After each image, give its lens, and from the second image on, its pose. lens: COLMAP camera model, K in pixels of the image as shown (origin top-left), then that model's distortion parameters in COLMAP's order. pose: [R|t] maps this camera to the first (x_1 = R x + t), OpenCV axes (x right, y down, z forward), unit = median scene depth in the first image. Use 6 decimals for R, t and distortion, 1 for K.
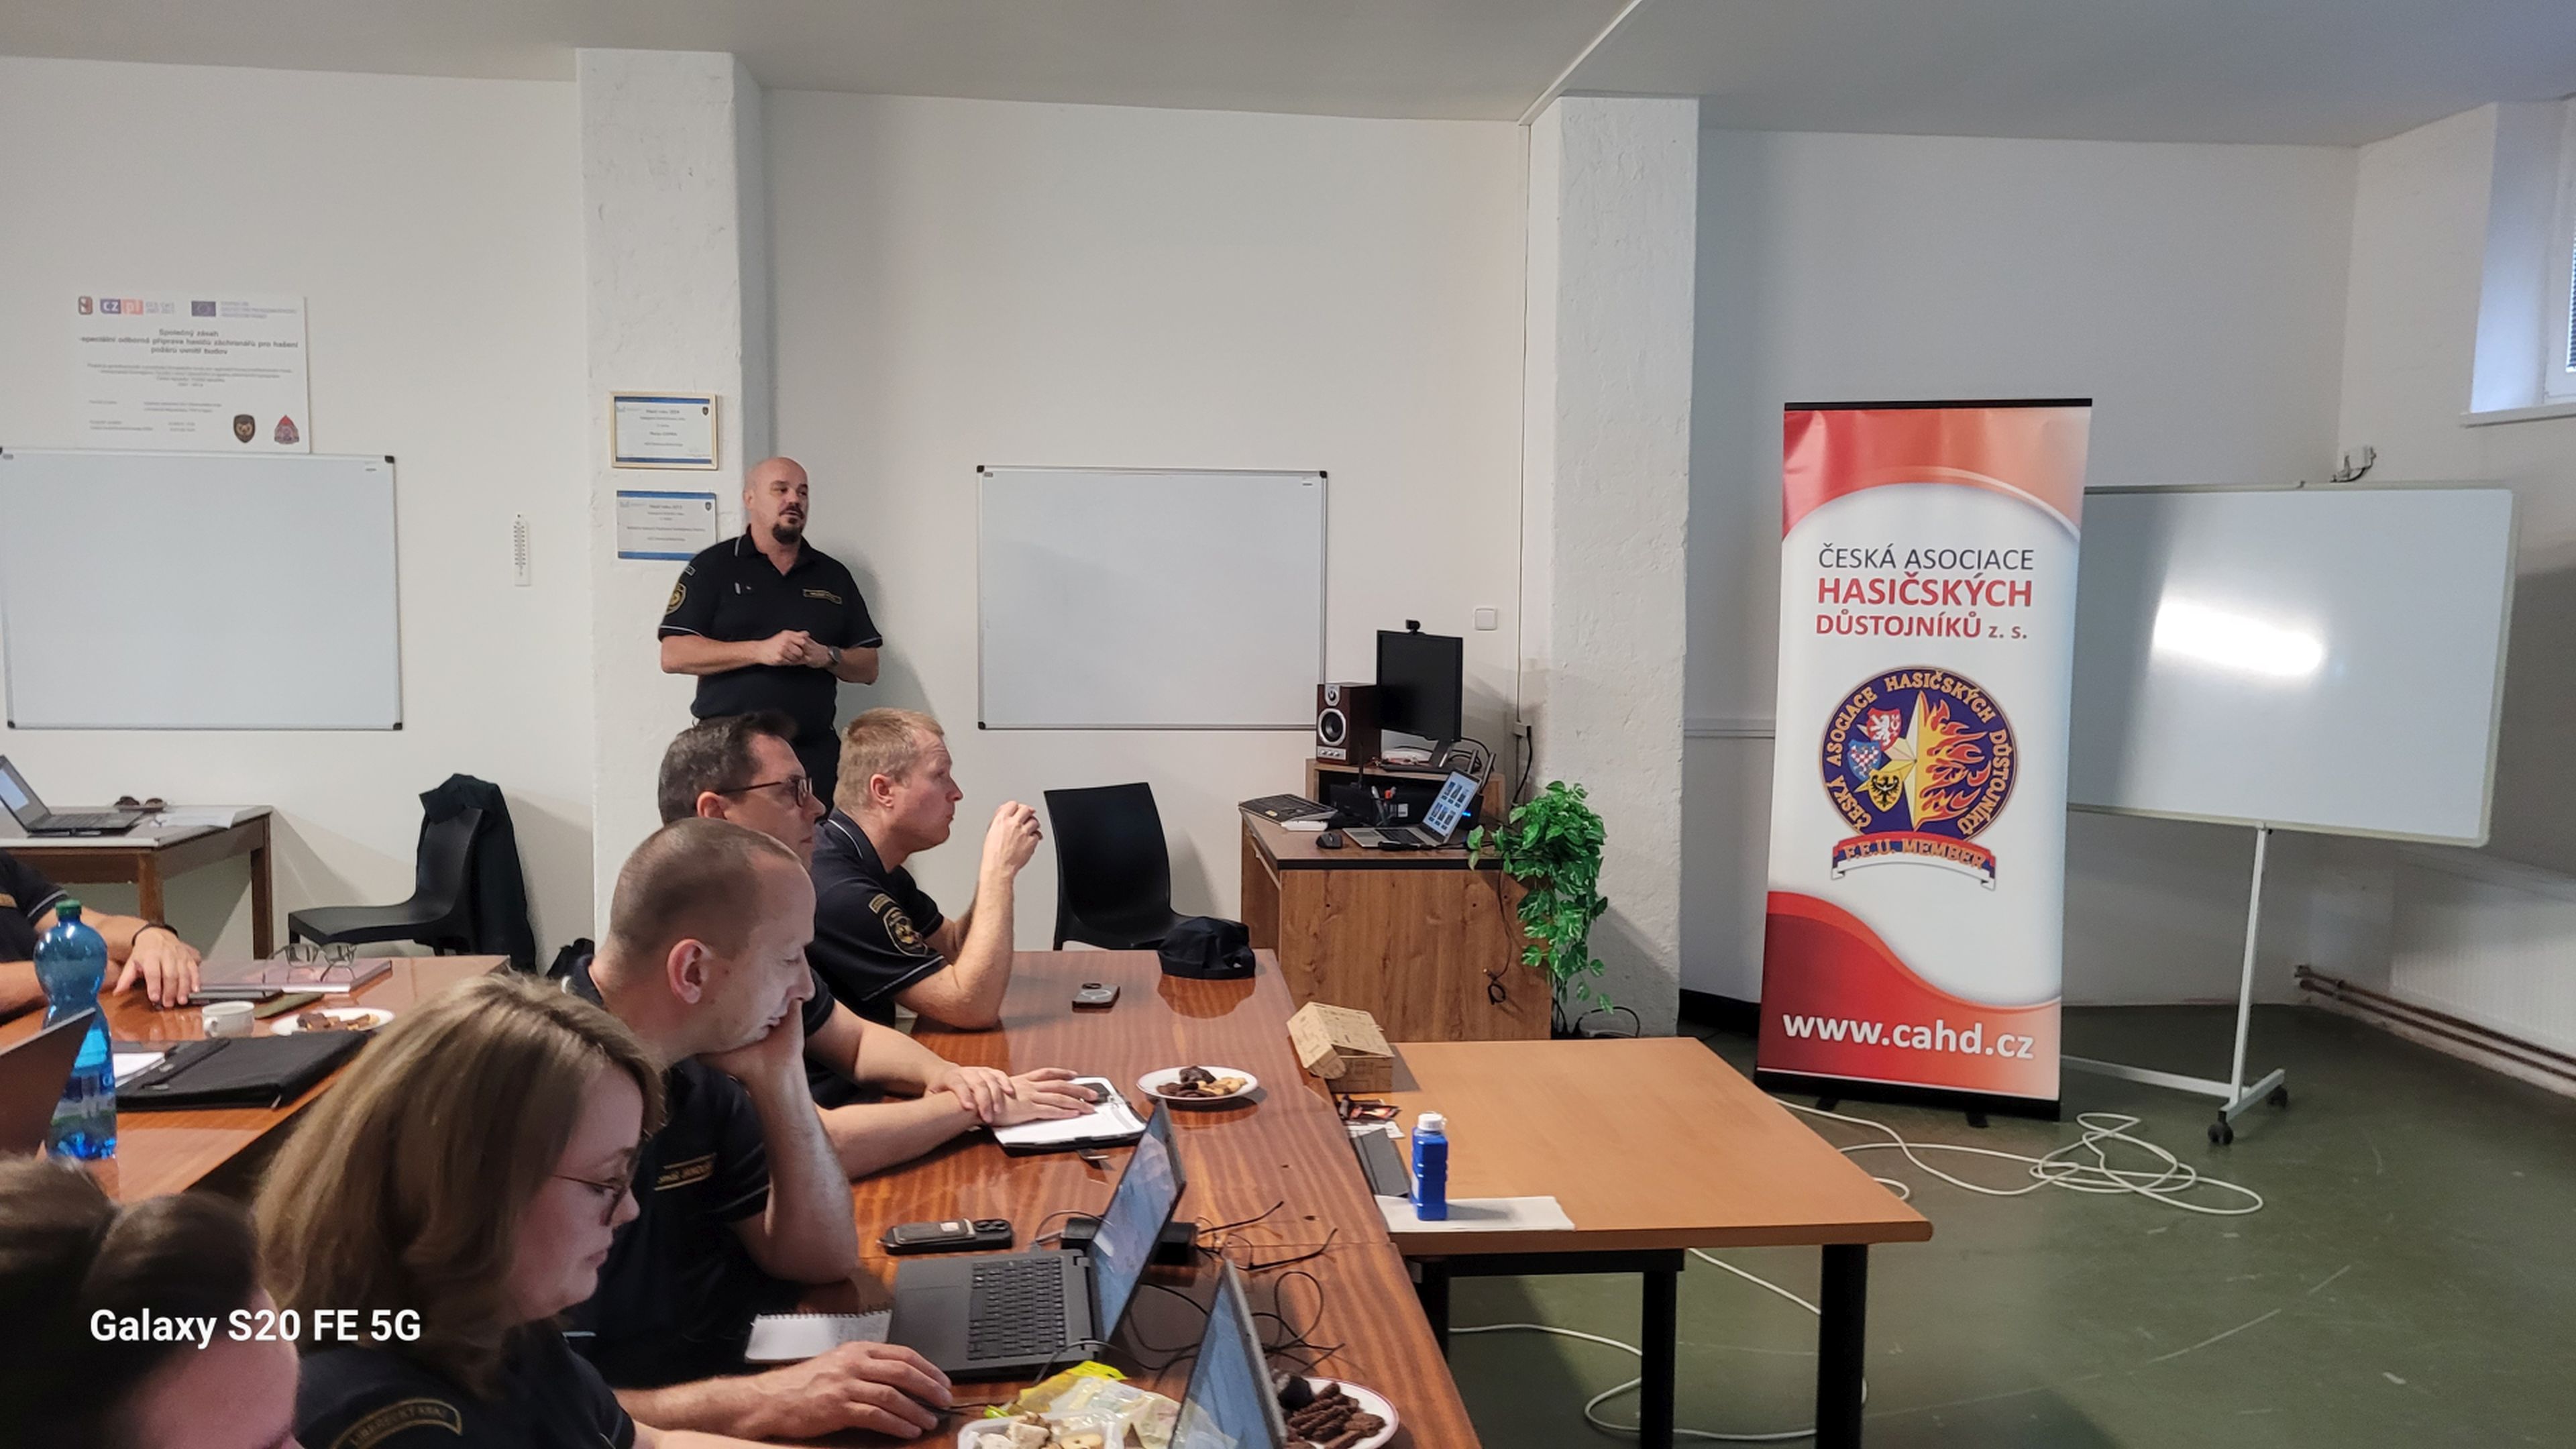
lens RADIAL K [[1976.0, 0, 1292.0], [0, 1976.0, 738.1], [0, 0, 1]] dist [0.056403, -0.037643]
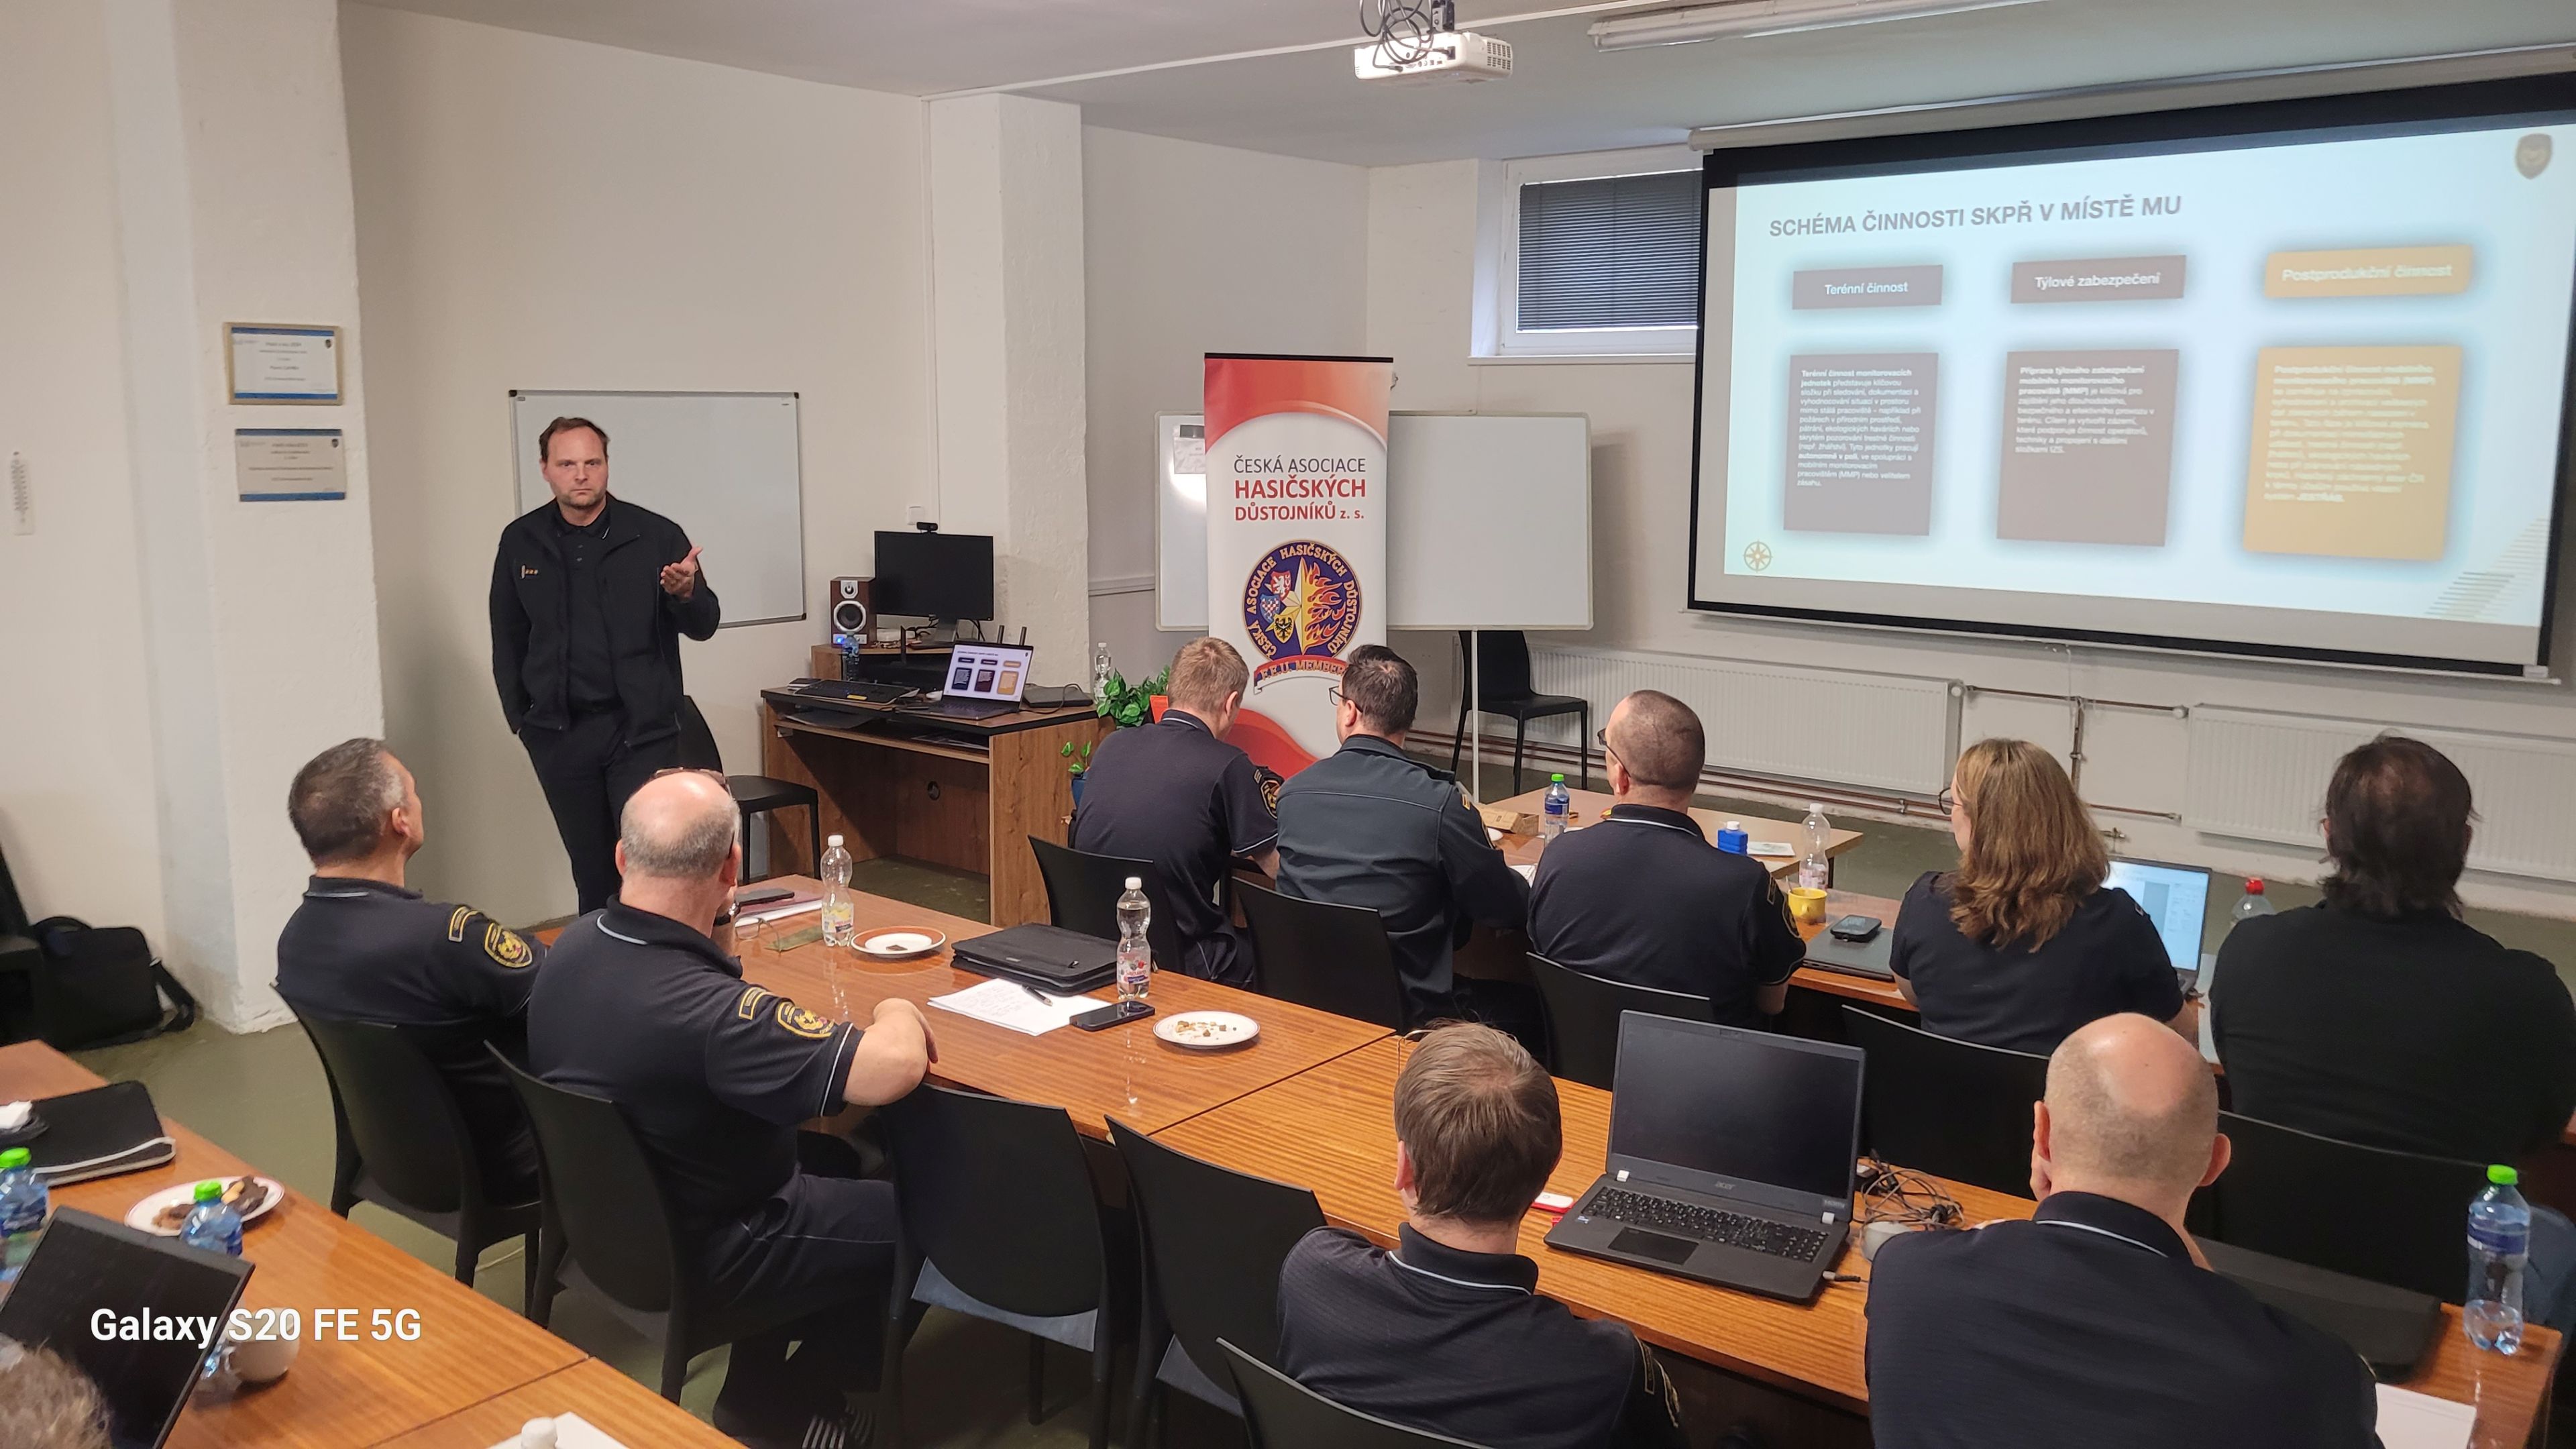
lens RADIAL K [[1976.0, 0, 1307.6], [0, 1976.0, 680.6], [0, 0, 1]] dist [0.056403, -0.037643]
pose [[0.711354, -0.107879, 0.694506, -0.677628], [0.063230, 0.993966, 0.089632, -0.062408], [-0.699984, -0.019846, 0.713882, -0.028476]]
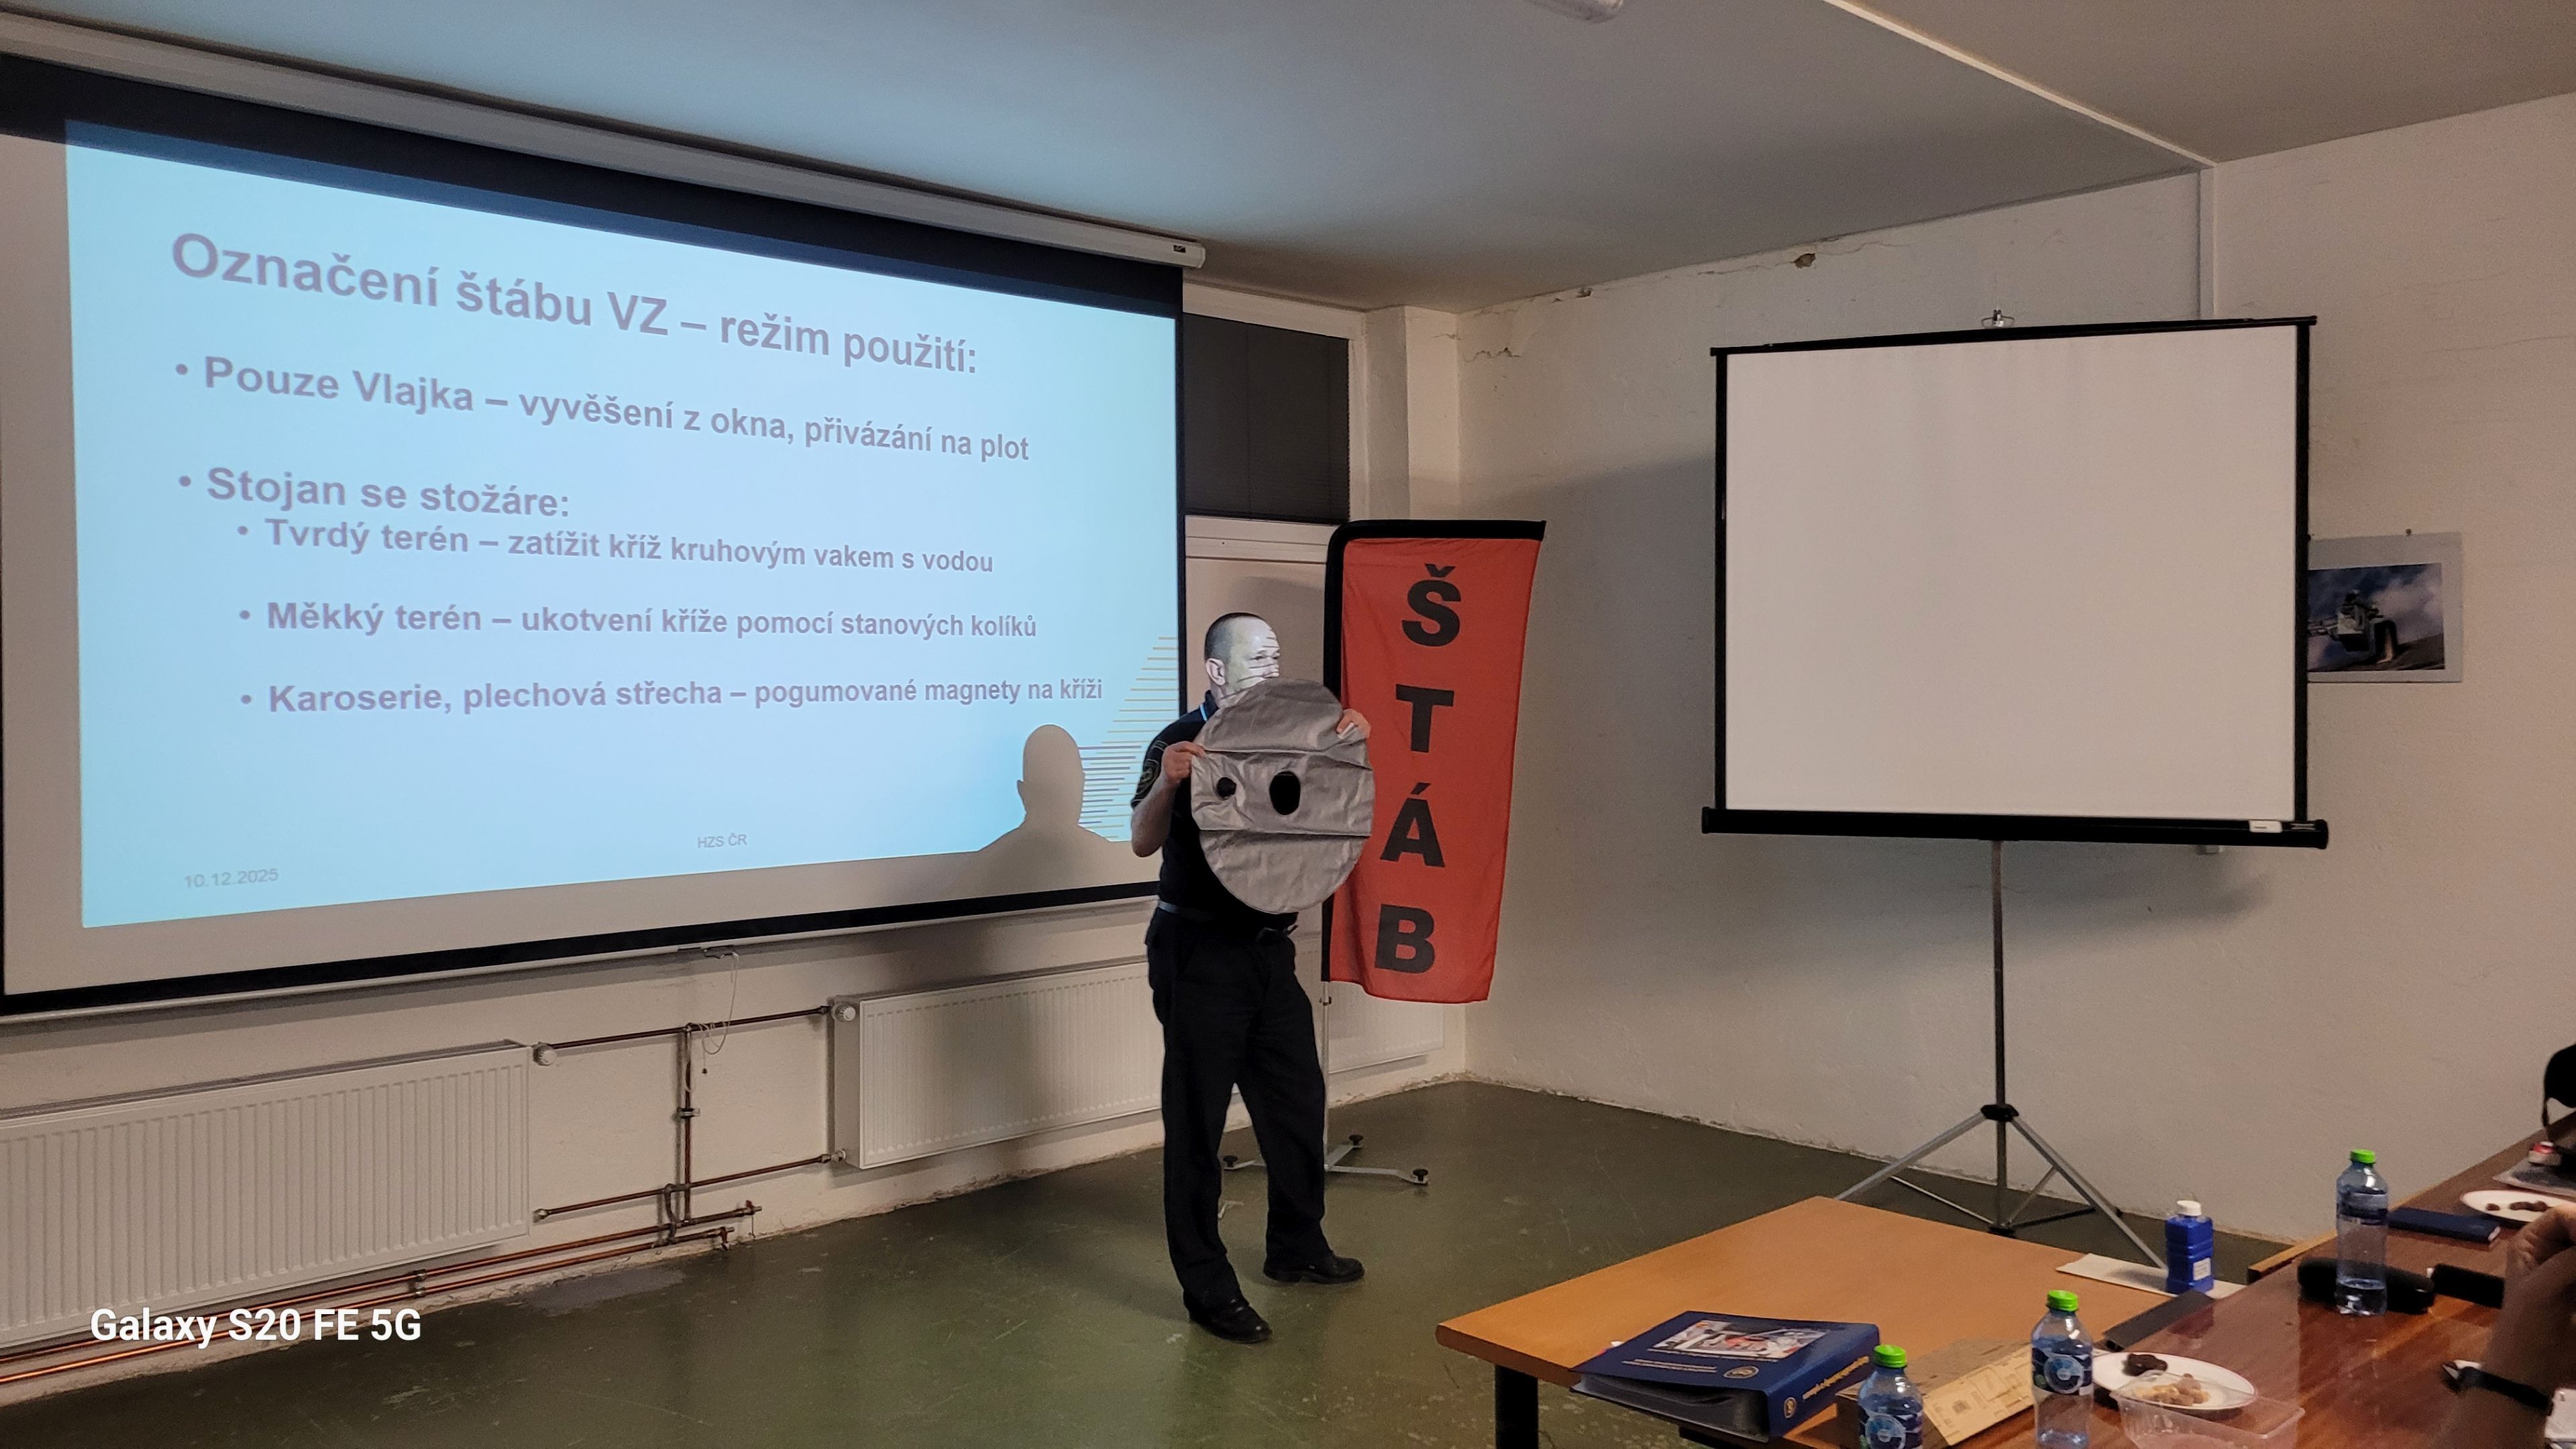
lens RADIAL K [[1976.0, 0, 1294.7], [0, 1976.0, 720.4], [0, 0, 1]] dist [0.056403, -0.037643]
pose [[-0.606553, -0.025214, 0.794644, -0.225932], [0.066064, 0.994442, 0.081980, -0.091157], [-0.792294, 0.102223, -0.601516, 0.929146]]
